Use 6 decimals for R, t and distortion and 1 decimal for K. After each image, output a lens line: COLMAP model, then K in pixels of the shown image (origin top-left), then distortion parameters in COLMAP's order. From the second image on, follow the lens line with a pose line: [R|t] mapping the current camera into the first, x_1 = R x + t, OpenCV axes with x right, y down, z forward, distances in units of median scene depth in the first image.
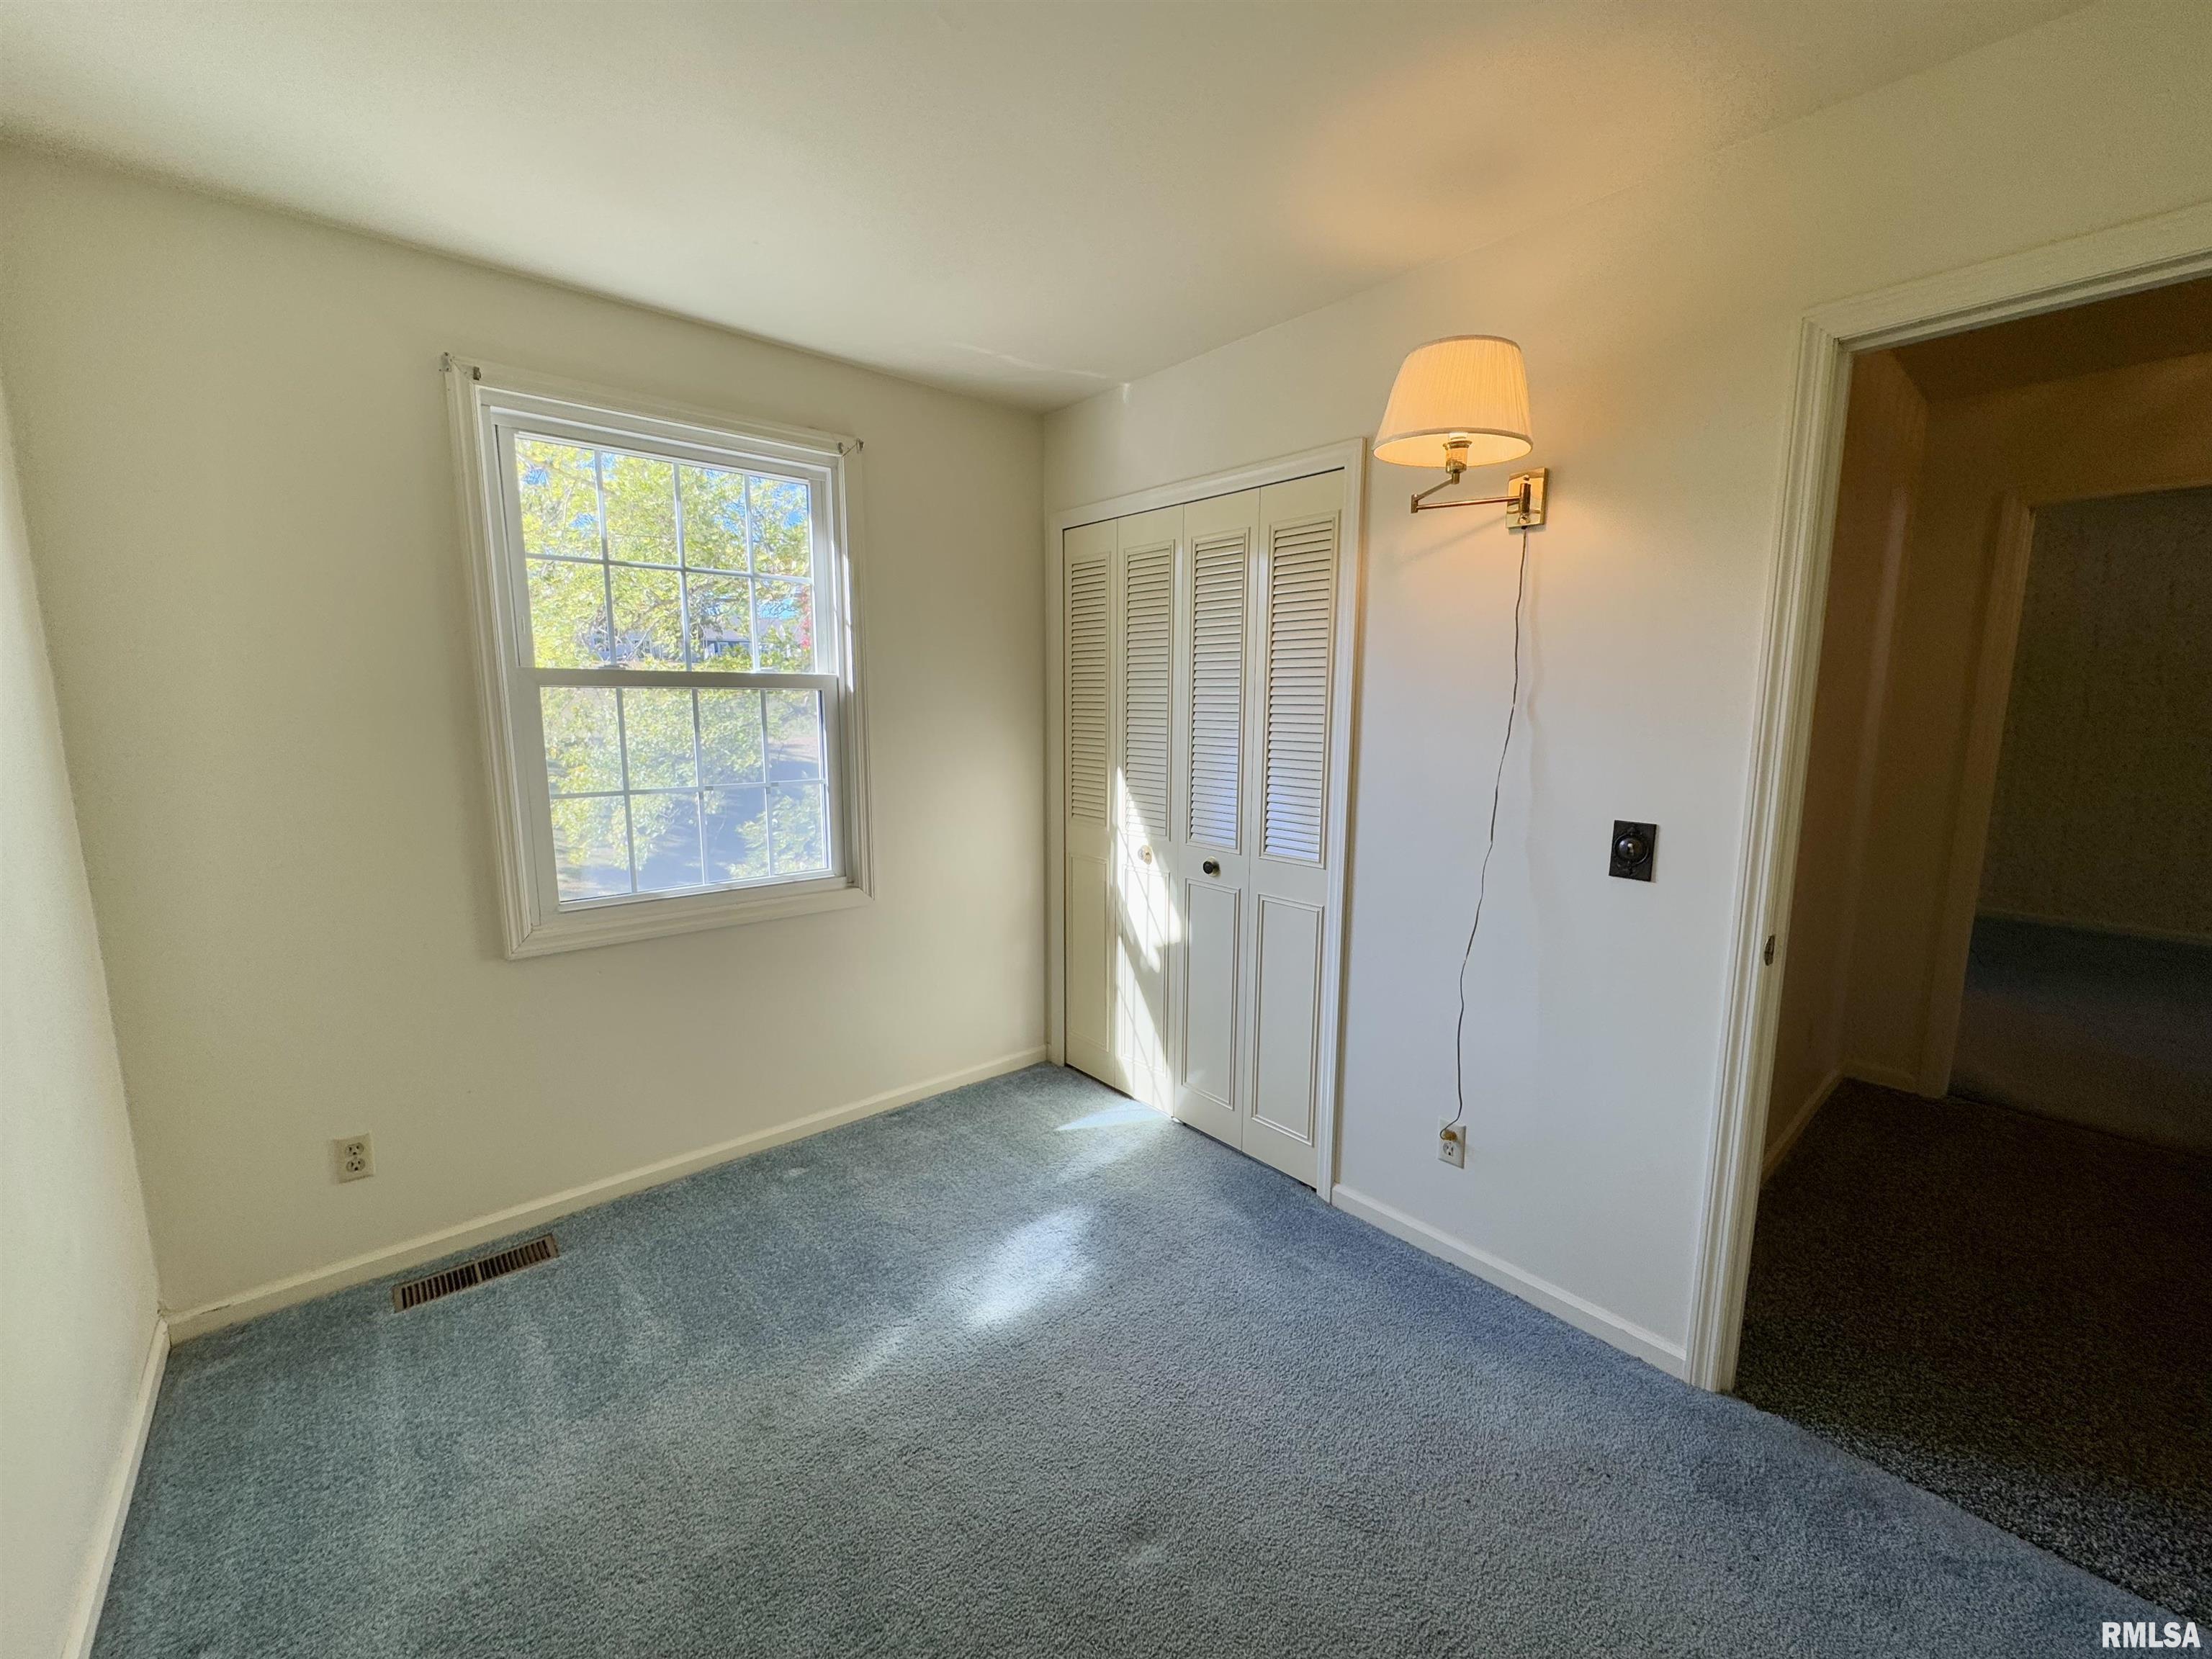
lens RADIAL K [[907.3, 0, 1106.0], [0, 907.3, 829.5], [0, 0, 1]] dist [-0.000502, 0.000142]
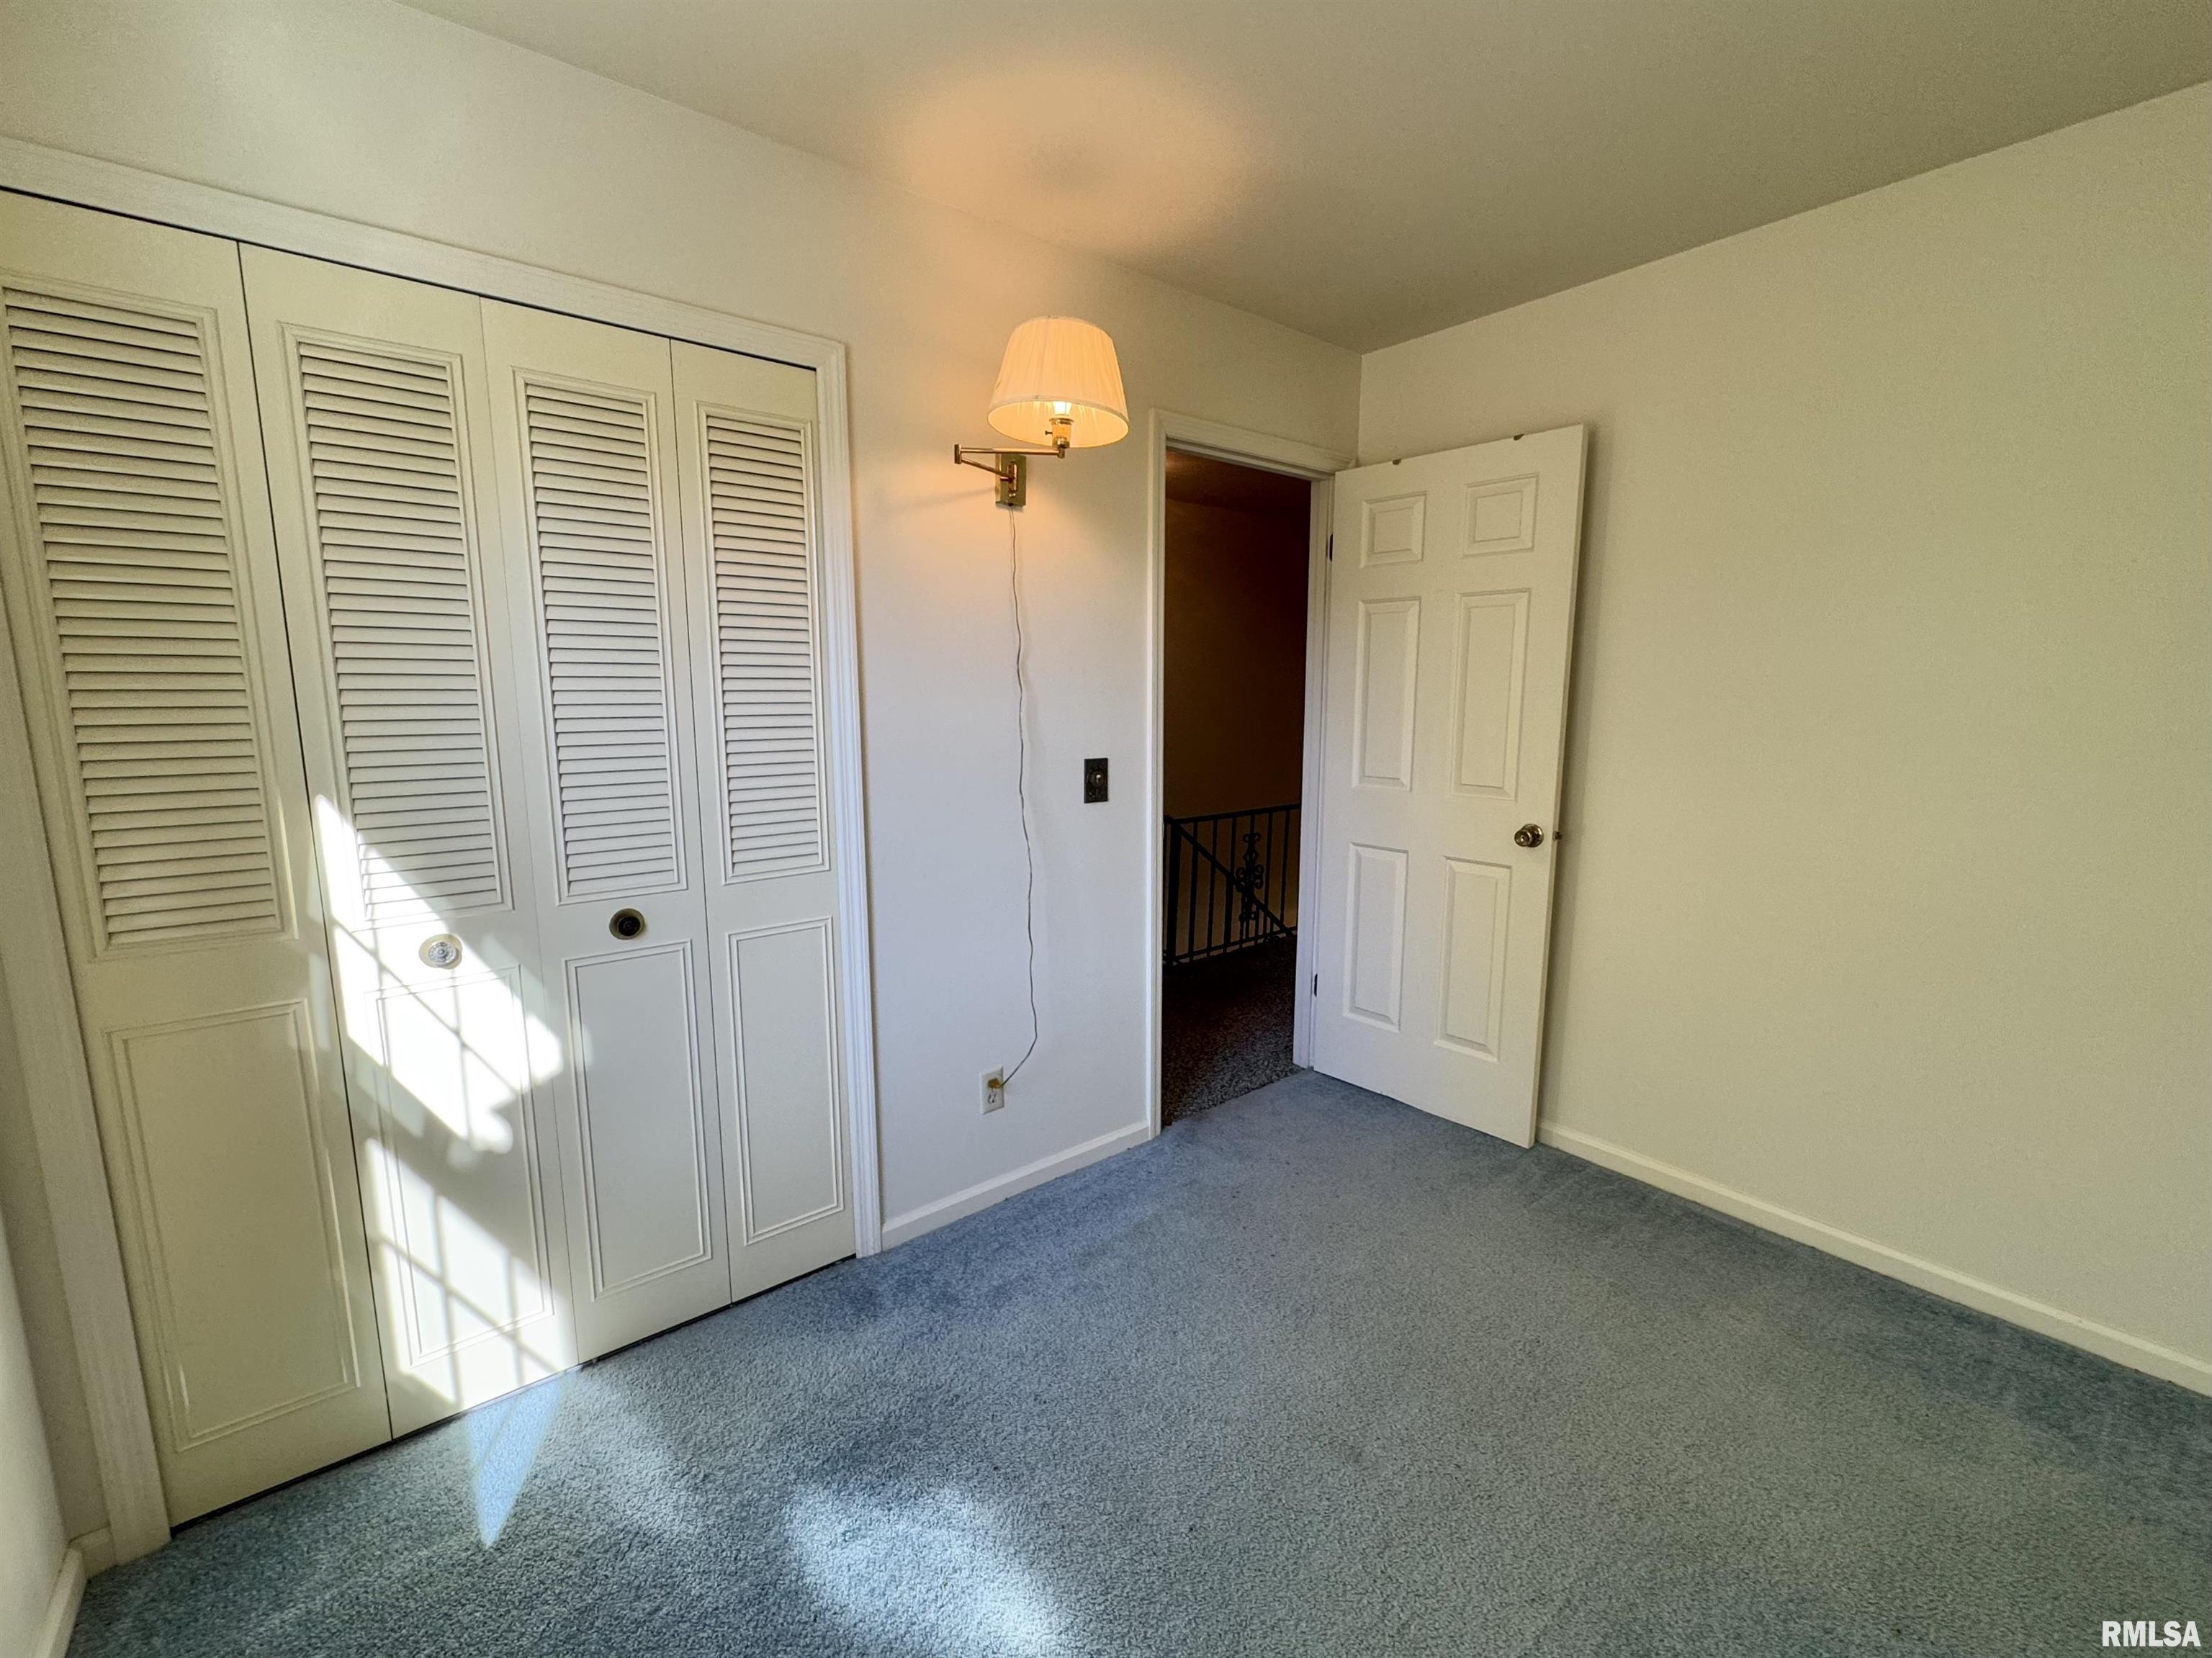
lens RADIAL K [[907.2, 0, 1106.0], [0, 907.2, 829.0], [0, 0, 1]] dist [-0.000502, 0.000142]
pose [[0.028950, -0.155051, 0.987482, -0.467262], [0.148243, 0.977638, 0.149159, -0.065640], [-0.988527, 0.142069, 0.051288, 0.603876]]
